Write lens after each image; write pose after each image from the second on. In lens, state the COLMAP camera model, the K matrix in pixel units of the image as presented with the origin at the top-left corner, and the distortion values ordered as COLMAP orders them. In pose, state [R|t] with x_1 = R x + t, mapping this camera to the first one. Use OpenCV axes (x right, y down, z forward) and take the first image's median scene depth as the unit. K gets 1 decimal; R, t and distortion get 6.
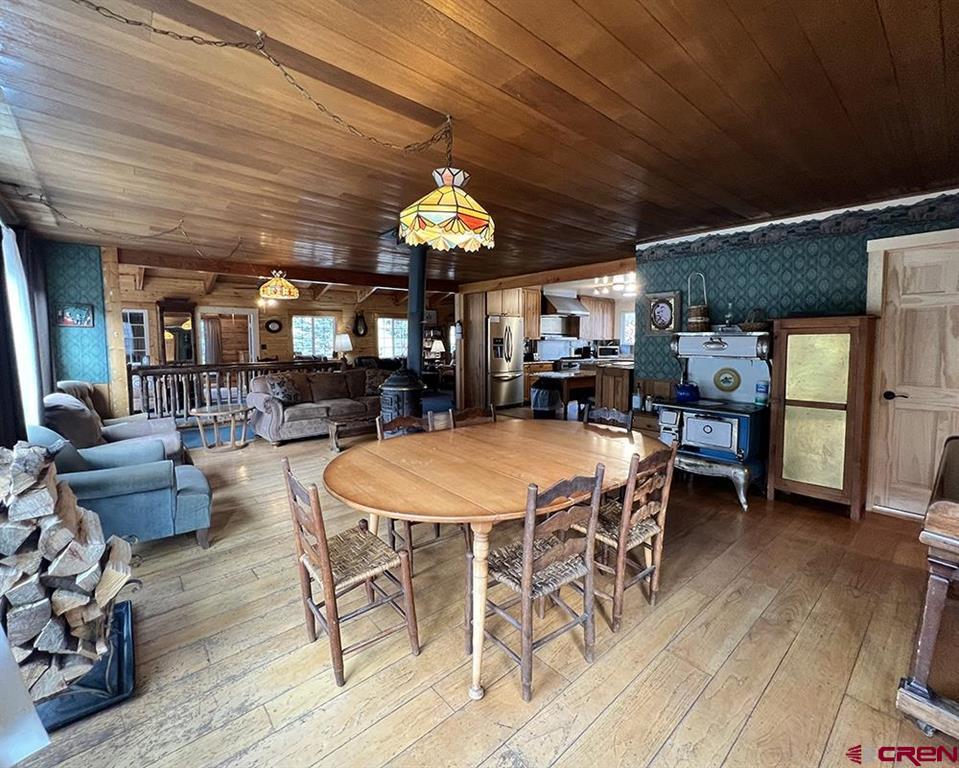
lens RADIAL K [[423.8, 0, 480.6], [0, 423.8, 363.5], [0, 0, 1]] dist [0.000464, 0.000121]
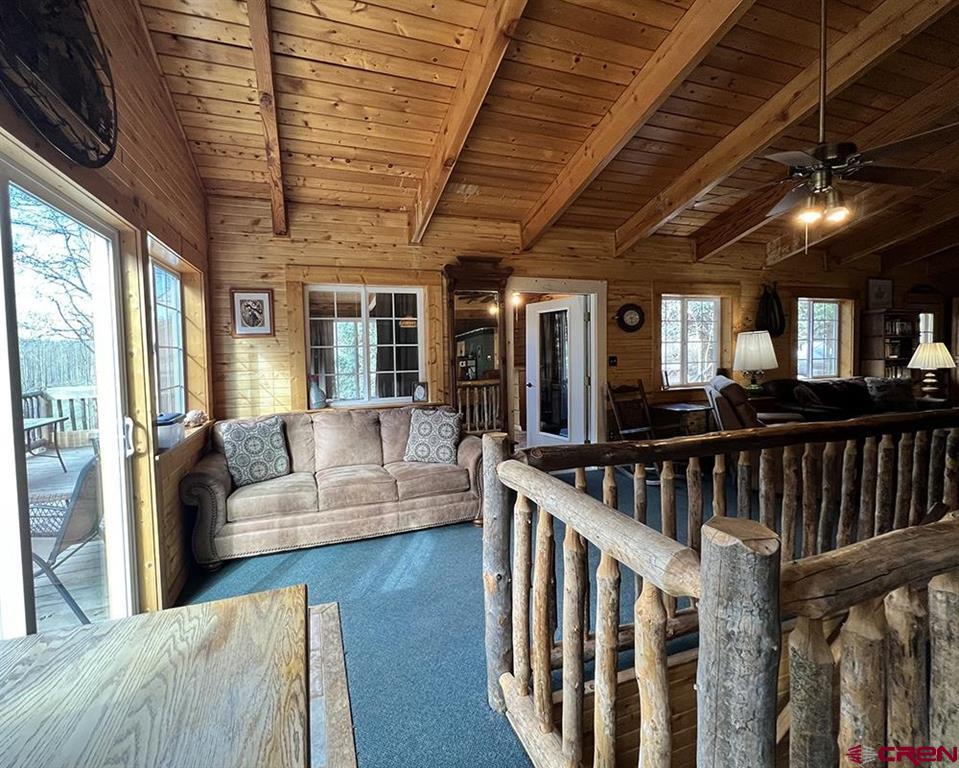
lens RADIAL K [[453.8, 0, 474.3], [0, 453.8, 368.7], [0, 0, 1]] dist [0.000906, 0.000221]
pose [[0.932211, 0.003021, -0.361904, -0.518406], [-0.006156, 0.999953, -0.007510, -0.028251], [0.361864, 0.009229, 0.932185, 0.513929]]
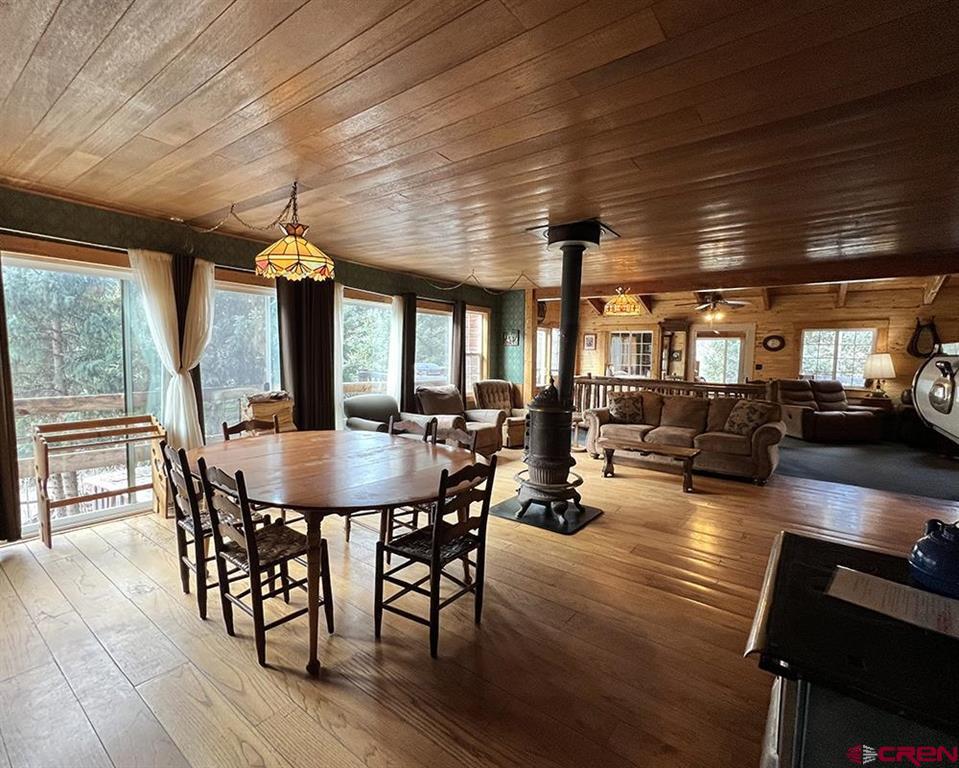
lens RADIAL K [[453.8, 0, 474.3], [0, 453.8, 368.7], [0, 0, 1]] dist [0.000906, 0.000221]
pose [[0.195468, 0.044637, -0.979694, 0.312820], [-0.077554, 0.996539, 0.029931, -0.020072], [0.977639, 0.070129, 0.198254, 0.269819]]
